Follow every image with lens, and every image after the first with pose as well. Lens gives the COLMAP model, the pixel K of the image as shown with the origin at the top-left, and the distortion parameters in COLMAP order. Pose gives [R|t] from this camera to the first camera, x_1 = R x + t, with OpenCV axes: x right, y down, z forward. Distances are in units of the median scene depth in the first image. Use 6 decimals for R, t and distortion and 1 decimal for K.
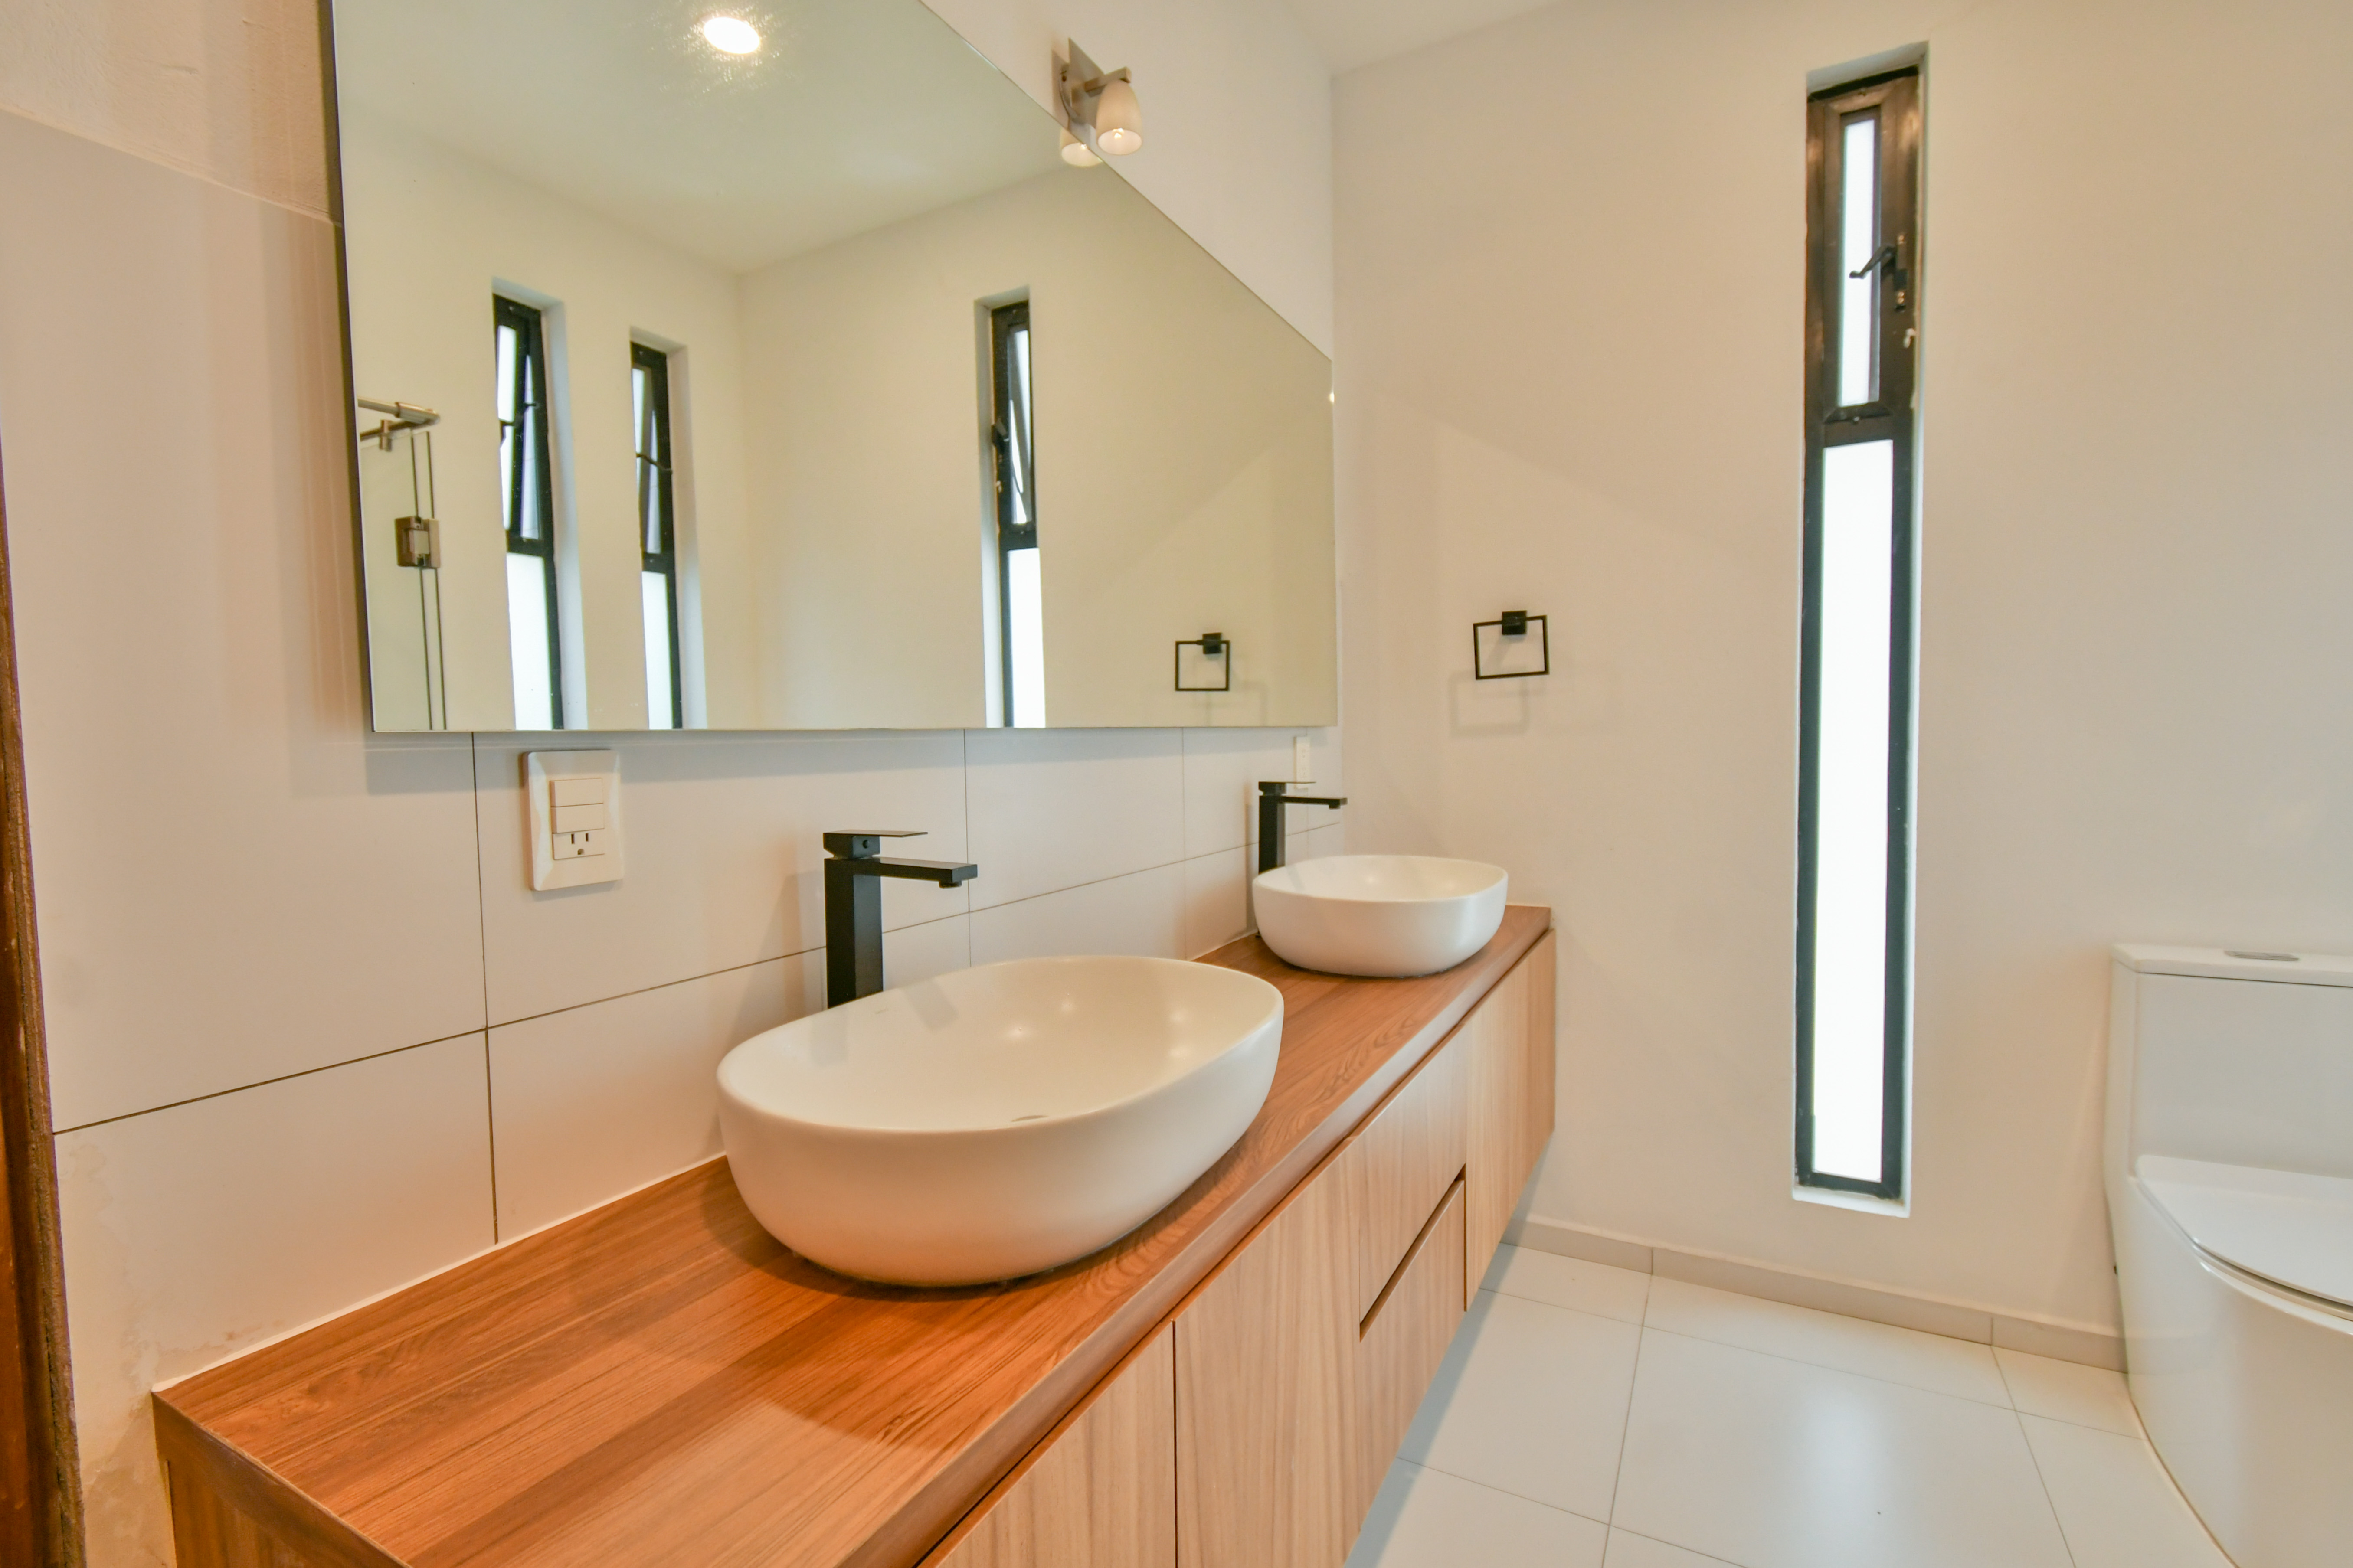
lens RADIAL K [[1030.9, 0, 1176.5], [0, 1030.9, 784.0], [0, 0, 1]] dist [0.002604, -0.000581]
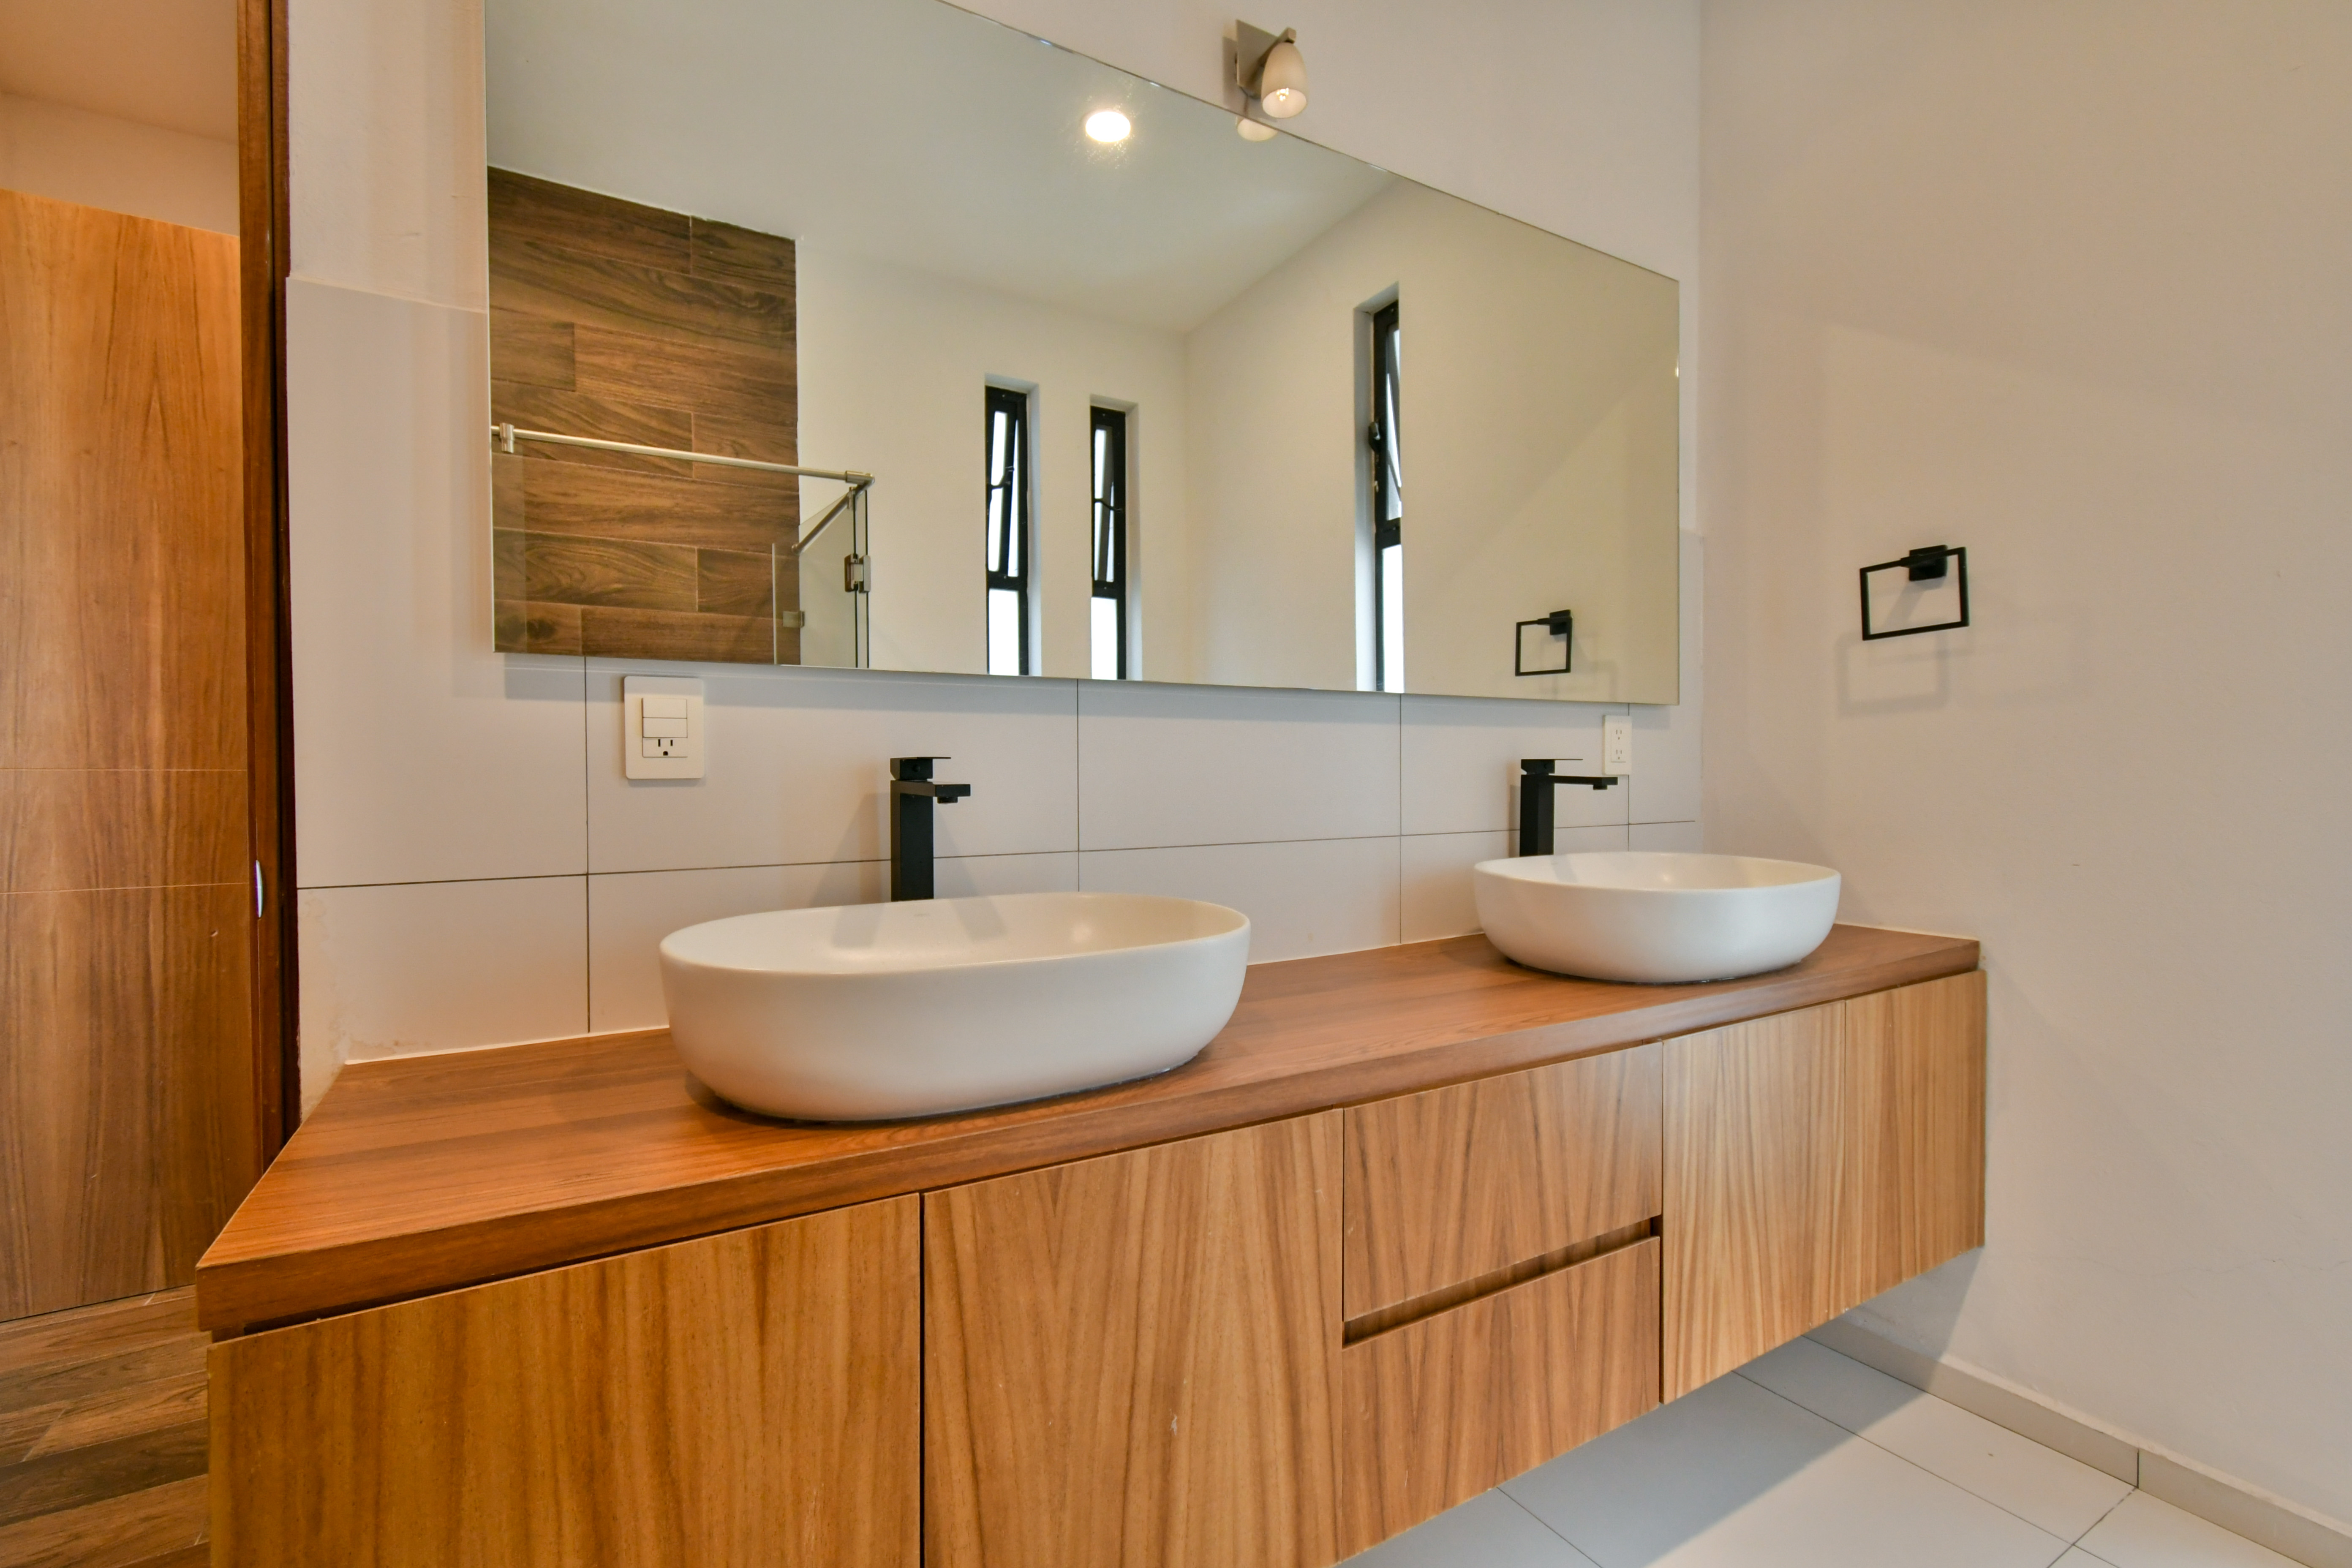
lens RADIAL K [[1014.2, 0, 1177.2], [0, 1014.2, 779.1], [0, 0, 1]] dist [0.000856, -0.000485]
pose [[0.861274, 0.015230, -0.507912, 0.261453], [-0.031670, 0.999216, -0.023740, 0.043940], [0.507152, 0.036532, 0.861082, 0.086160]]
